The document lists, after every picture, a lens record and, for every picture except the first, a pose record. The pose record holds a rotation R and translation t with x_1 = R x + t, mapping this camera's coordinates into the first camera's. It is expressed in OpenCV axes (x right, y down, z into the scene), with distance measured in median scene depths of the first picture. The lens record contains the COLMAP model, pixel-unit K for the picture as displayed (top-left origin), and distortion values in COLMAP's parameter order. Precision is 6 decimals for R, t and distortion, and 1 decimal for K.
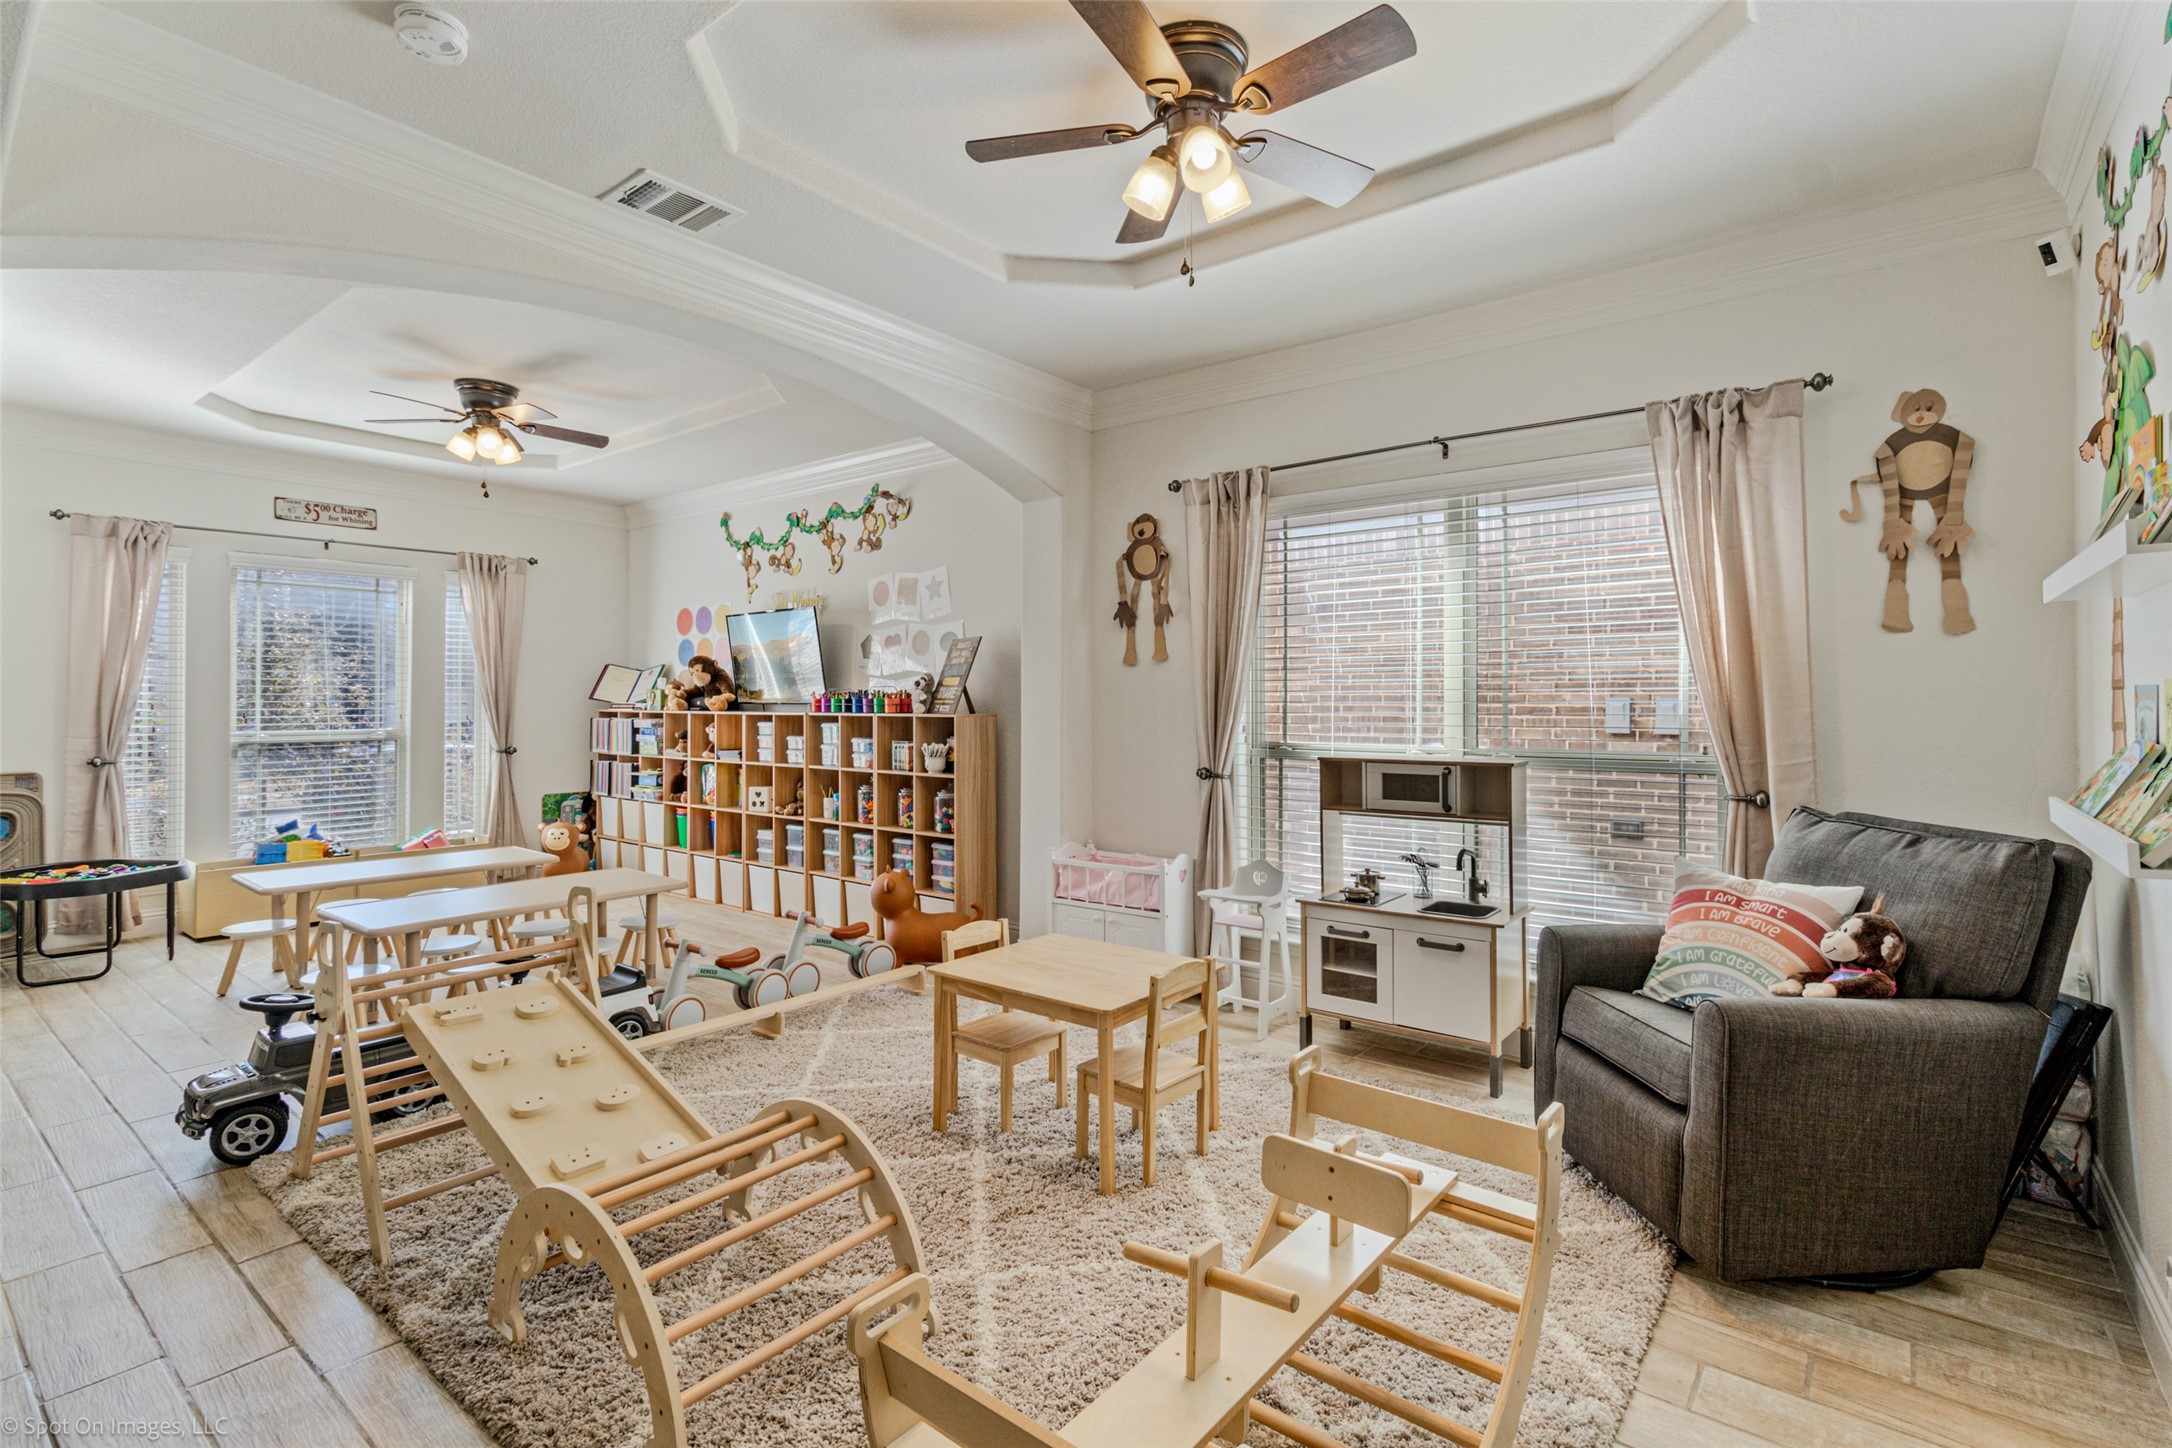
lens RADIAL K [[1036.9, 0, 1105.0], [0, 1036.9, 704.6], [0, 0, 1]] dist [0.006777, 0.001595]
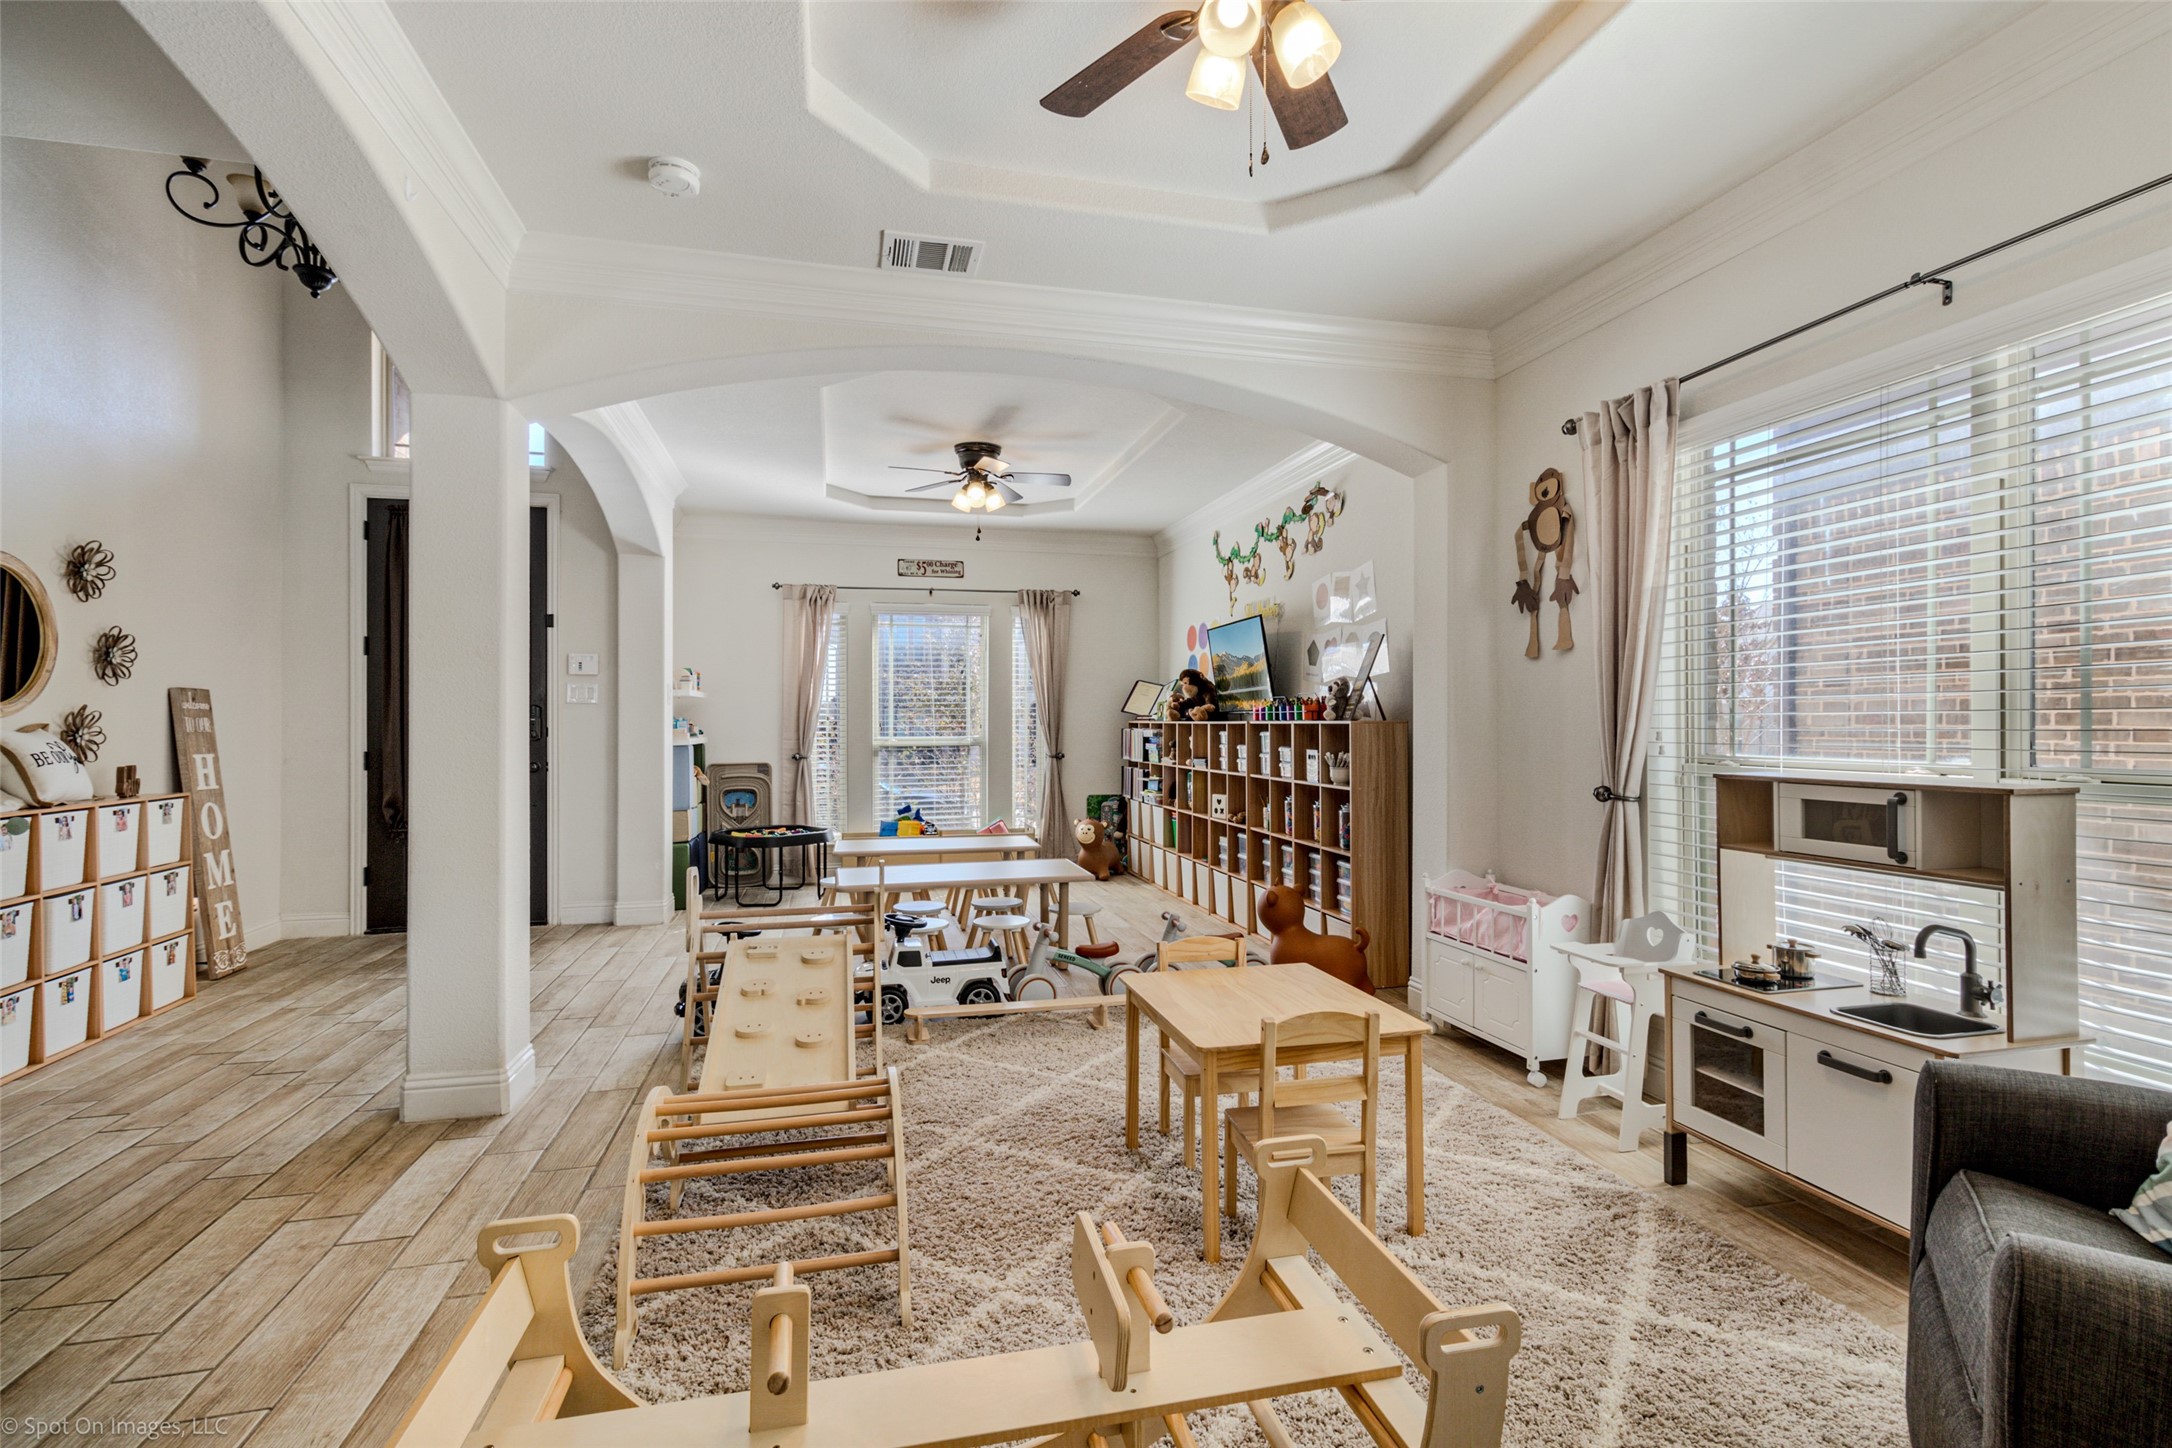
lens RADIAL K [[1036.9, 0, 1083.0], [0, 1036.9, 732.8], [0, 0, 1]] dist [0.006777, 0.001595]
pose [[0.783515, 0.003982, -0.621360, 0.252259], [0.000607, 0.999974, 0.007173, 0.014172], [0.621372, -0.005998, 0.783492, 0.143379]]
